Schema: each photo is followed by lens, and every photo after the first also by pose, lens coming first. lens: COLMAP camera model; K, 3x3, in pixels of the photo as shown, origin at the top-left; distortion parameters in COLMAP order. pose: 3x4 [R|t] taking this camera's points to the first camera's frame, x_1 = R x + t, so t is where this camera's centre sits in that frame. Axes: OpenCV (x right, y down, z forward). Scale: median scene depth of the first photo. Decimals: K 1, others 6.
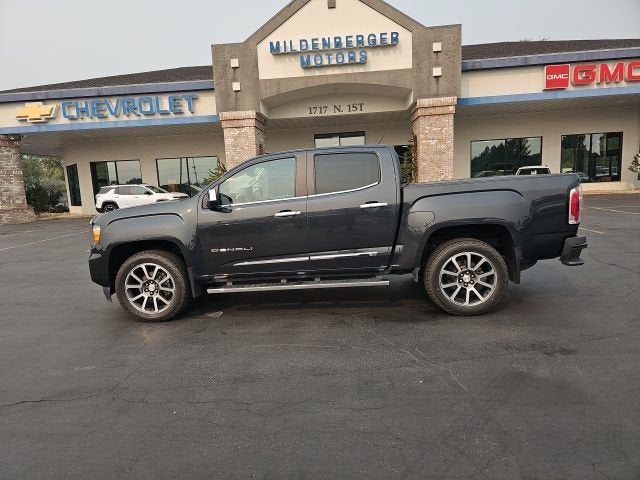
lens RADIAL K [[419.3, 0, 311.2], [0, 419.3, 244.0], [0, 0, 1]] dist [0.060306, -0.052369]
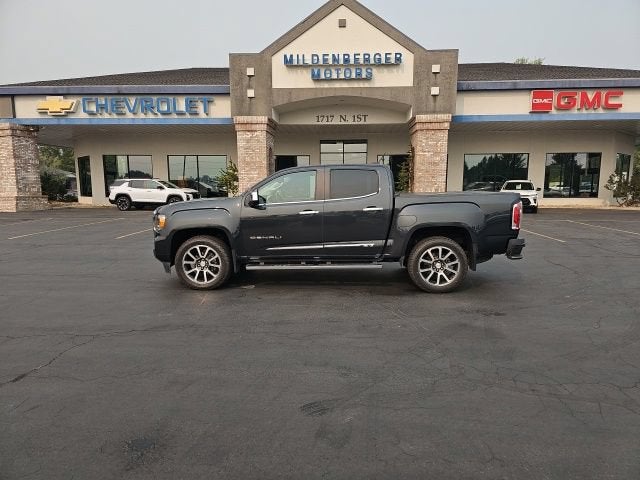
lens RADIAL K [[418.6, 0, 325.0], [0, 418.6, 245.7], [0, 0, 1]] dist [0.064288, -0.058444]
pose [[0.998329, 0.042971, 0.038624, -0.013431], [-0.043007, 0.999075, 0.000083, 0.008032], [-0.038585, -0.001744, 0.999254, -0.086586]]
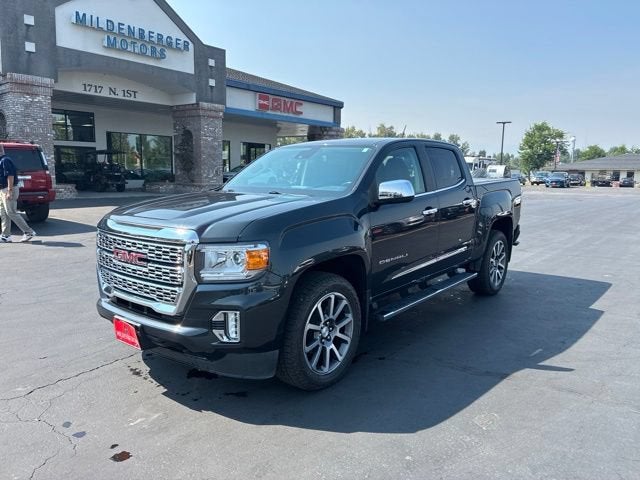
lens RADIAL K [[485.6, 0, 320.5], [0, 485.6, 239.8], [0, 0, 1]] dist [0.000535, -0.004903]
pose [[0.536345, -0.061783, 0.841734, -0.724224], [0.074711, 0.996877, 0.025565, 0.031328], [-0.840685, 0.049175, 0.539287, 0.010167]]
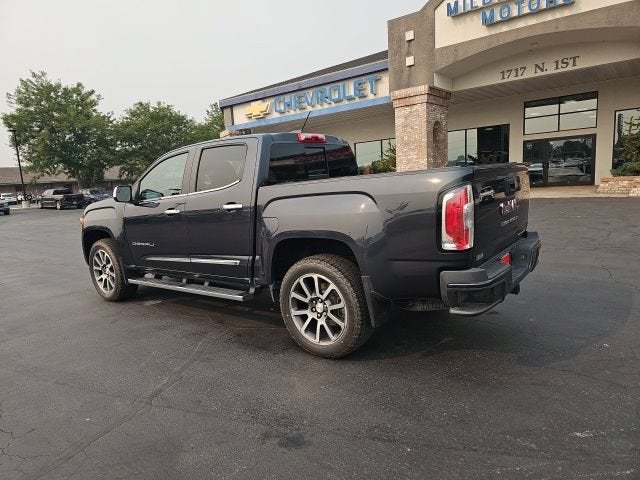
lens RADIAL K [[420.8, 0, 309.9], [0, 420.8, 242.1], [0, 0, 1]] dist [0.065239, -0.054823]
pose [[0.833883, 0.079656, -0.546163, 0.188853], [-0.055732, 0.996625, 0.060263, -0.020094], [0.549121, -0.019813, 0.835508, 0.089991]]
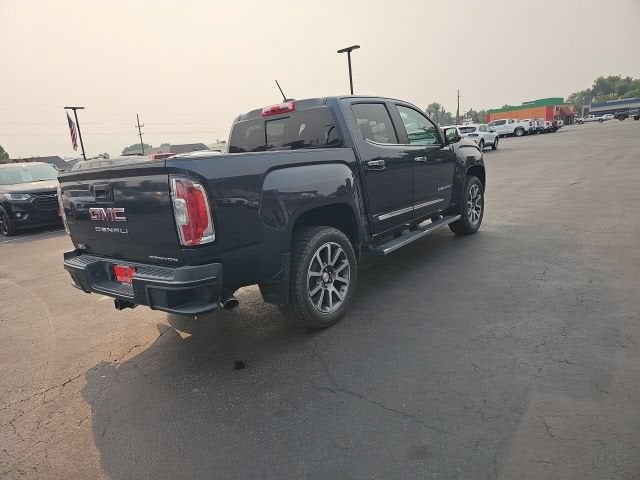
lens RADIAL K [[421.7, 0, 309.3], [0, 421.7, 239.3], [0, 0, 1]] dist [0.064964, -0.052213]
pose [[-0.566085, 0.278512, -0.775873, 0.246269], [0.021299, 0.945824, 0.323979, -0.071898], [0.824072, 0.166874, -0.541349, 0.444269]]
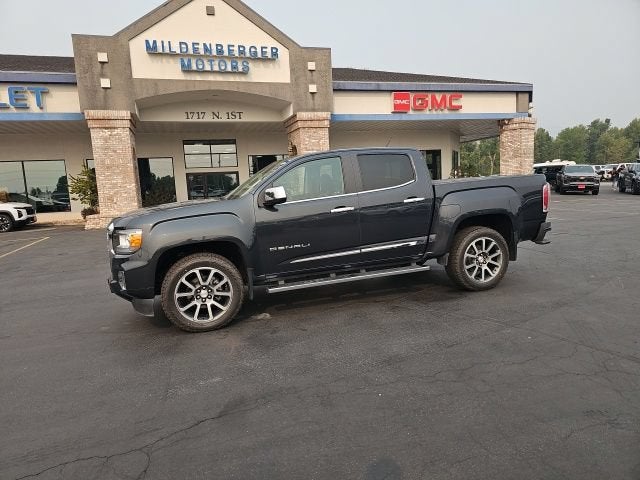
lens RADIAL K [[417.4, 0, 312.7], [0, 417.4, 239.5], [0, 0, 1]] dist [0.059086, -0.051312]
pose [[0.922856, -0.048687, 0.382056, -0.134068], [0.061265, 0.997904, -0.020820, 0.005000], [-0.380241, 0.042620, 0.923905, 0.016103]]
